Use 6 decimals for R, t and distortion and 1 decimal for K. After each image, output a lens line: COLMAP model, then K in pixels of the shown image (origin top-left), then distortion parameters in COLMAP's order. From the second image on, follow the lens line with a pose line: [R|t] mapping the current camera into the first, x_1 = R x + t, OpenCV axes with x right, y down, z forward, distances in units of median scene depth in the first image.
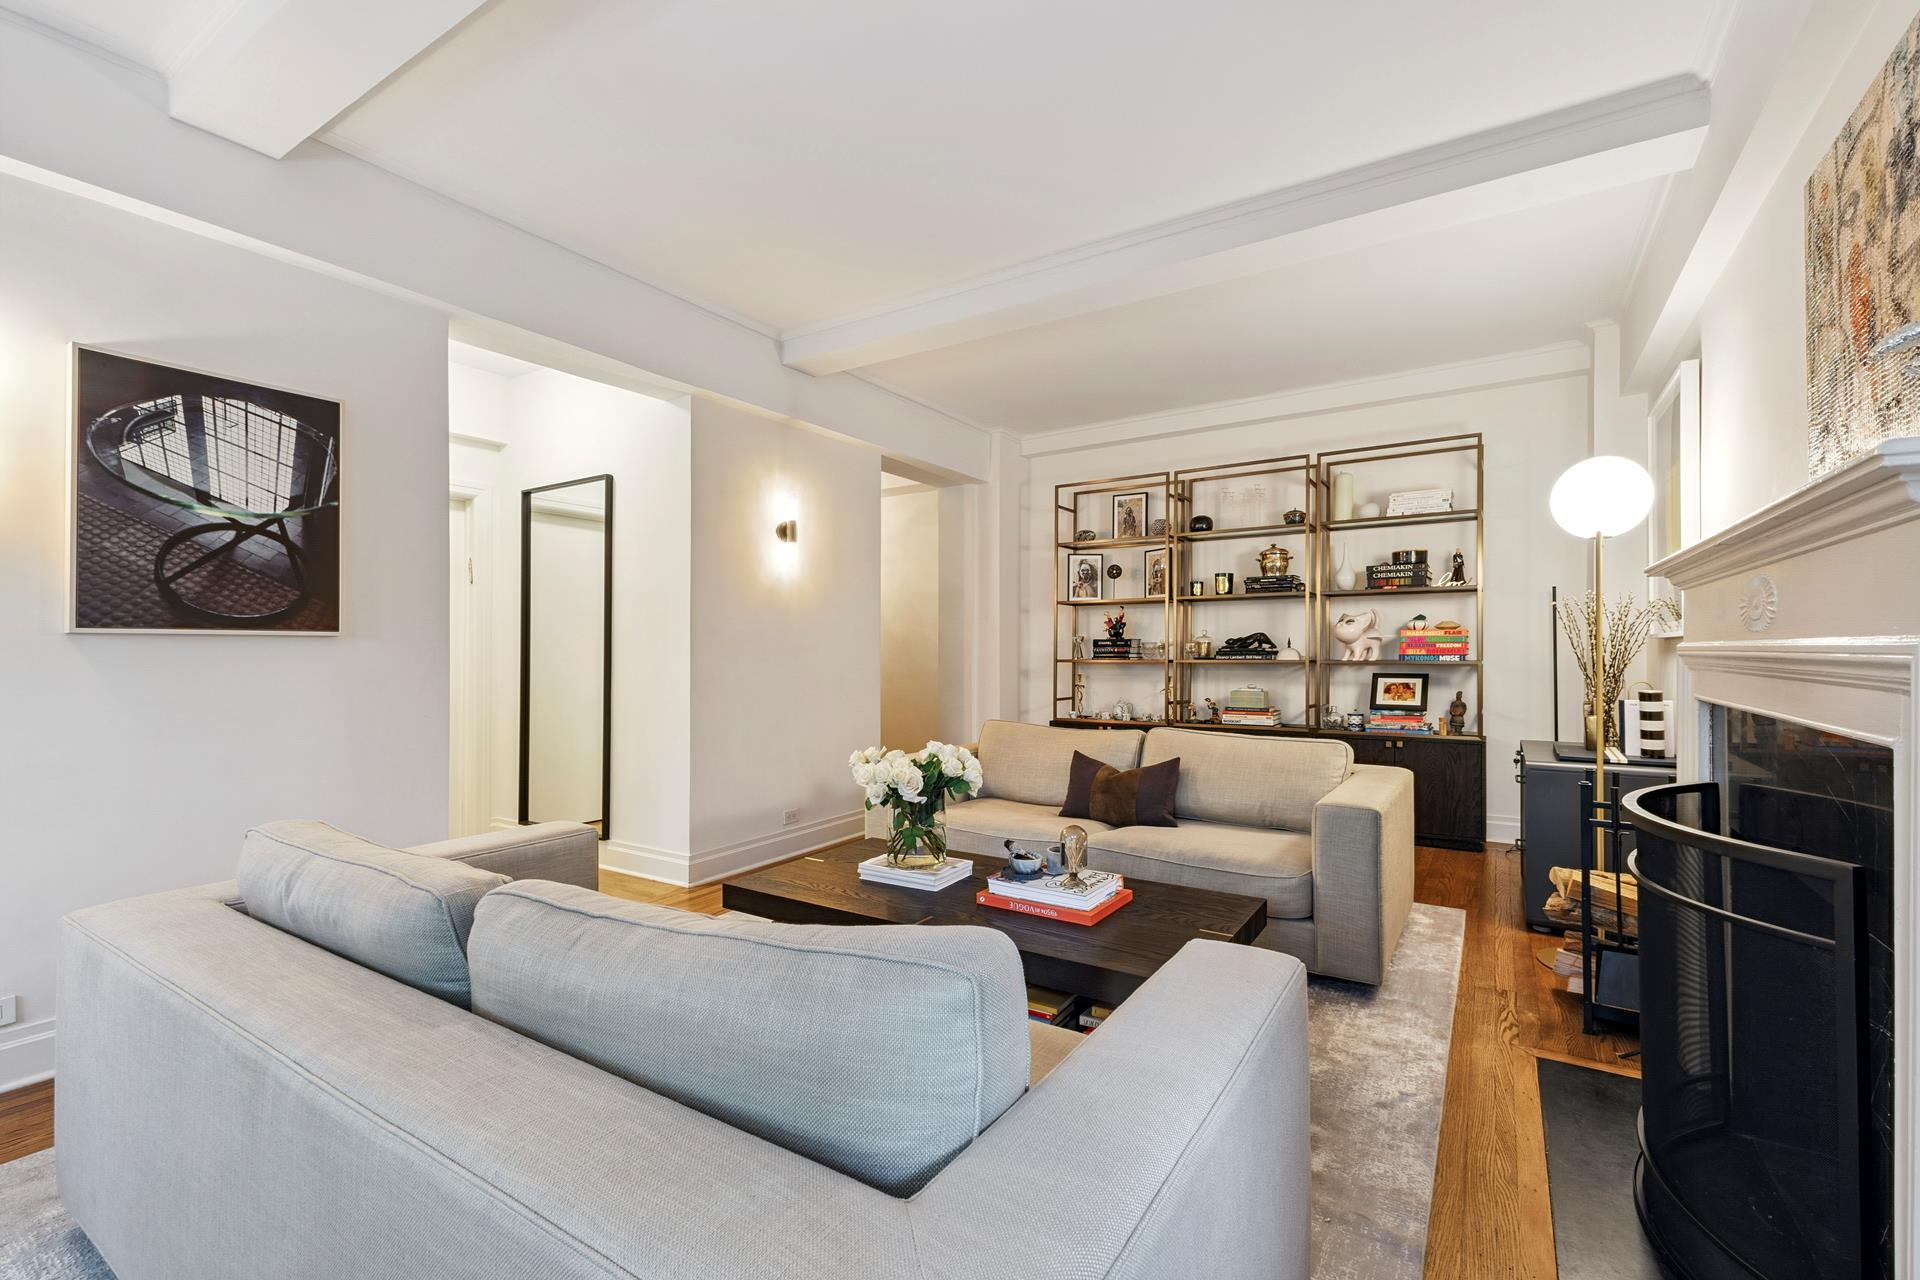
lens RADIAL K [[837.1, 0, 959.4], [0, 837.1, 644.5], [0, 0, 1]] dist [-0.000423, -0.000051]
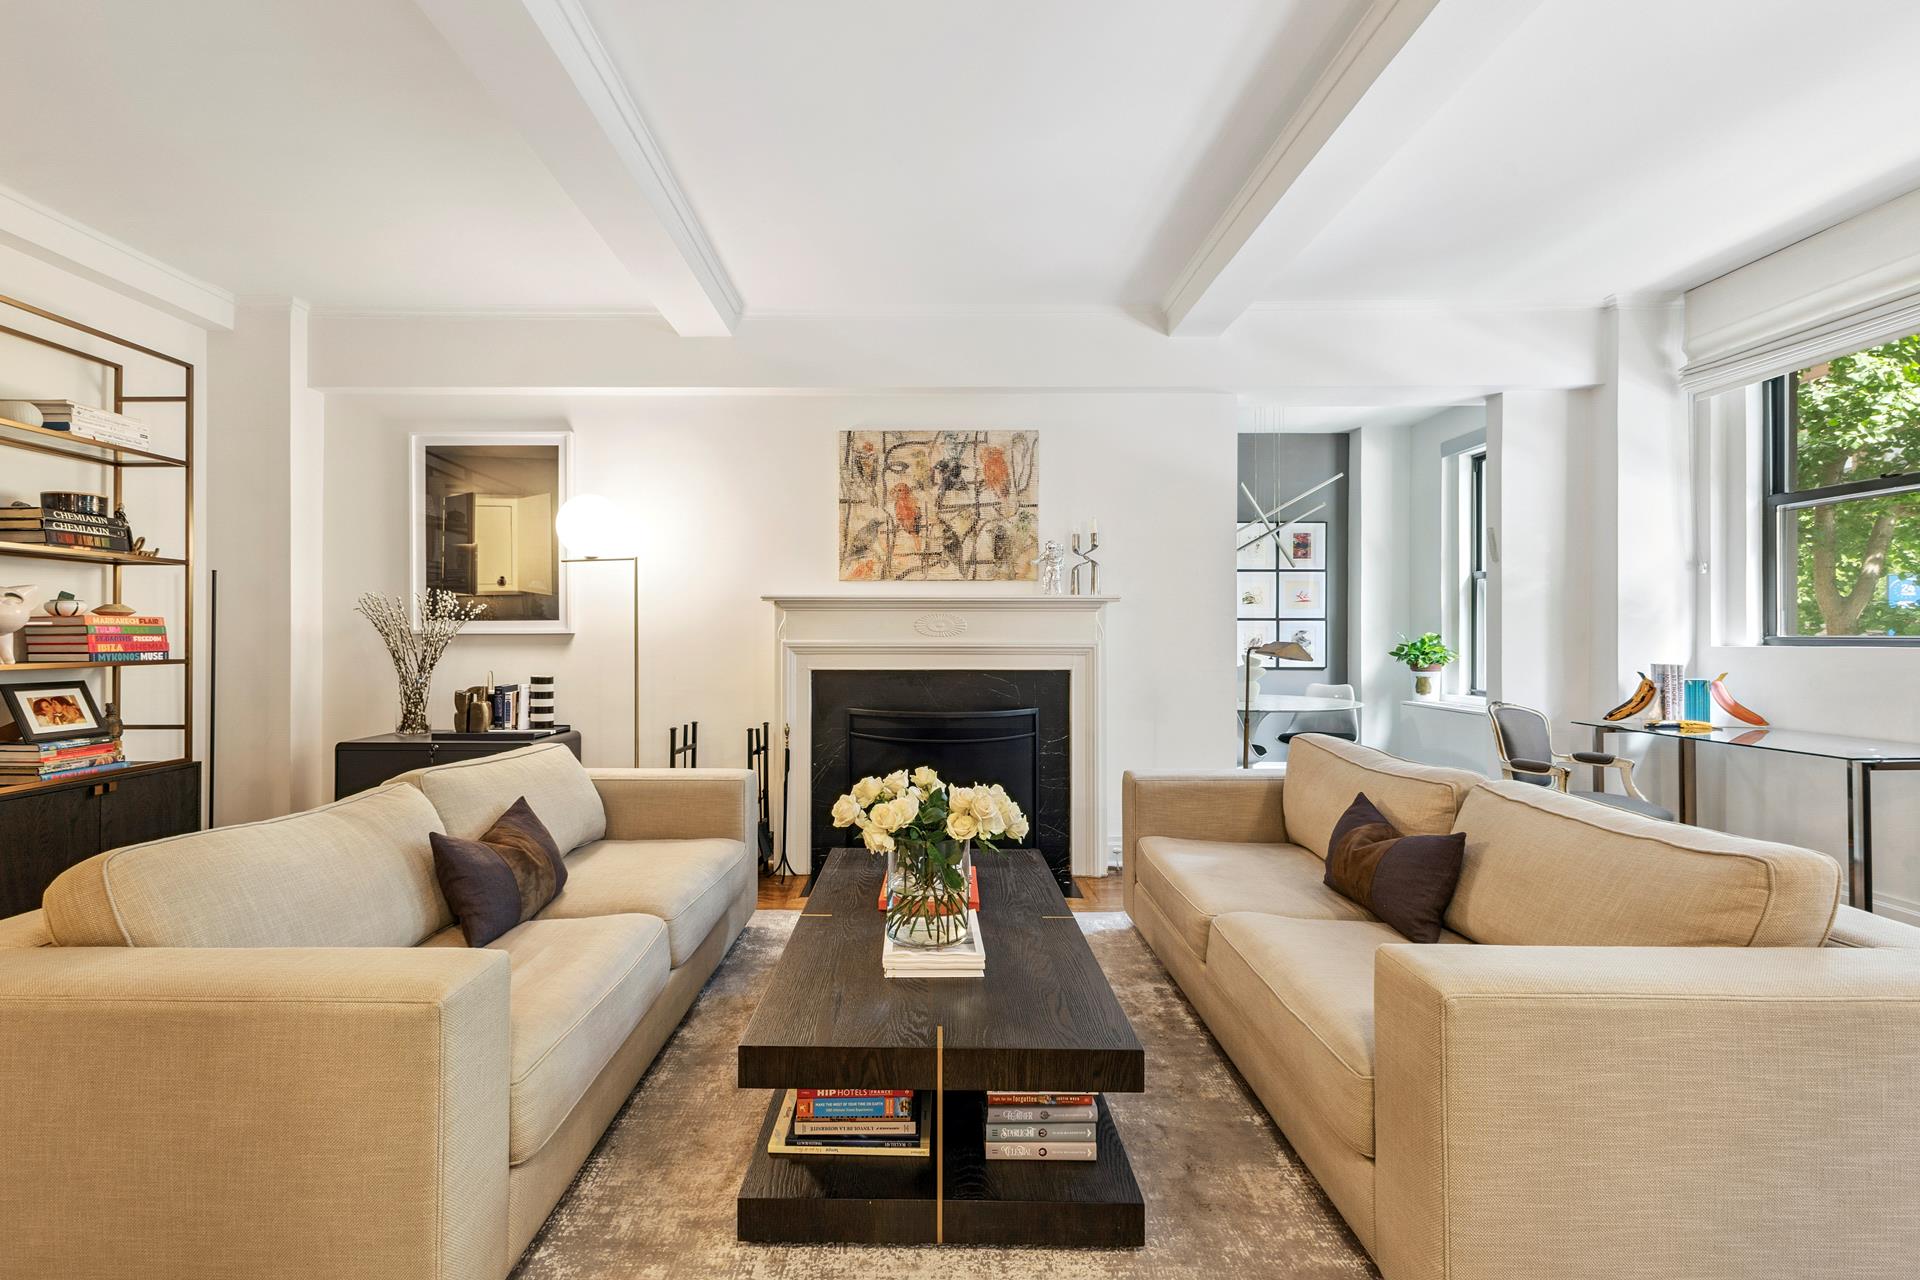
lens RADIAL K [[837.1, 0, 954.9], [0, 837.1, 636.9], [0, 0, 1]] dist [-0.000423, -0.000051]
pose [[-0.539320, 0.006308, 0.842077, -0.395740], [-0.001990, 0.999960, -0.008766, 0.004465], [-0.842098, -0.006403, -0.539286, 0.790659]]
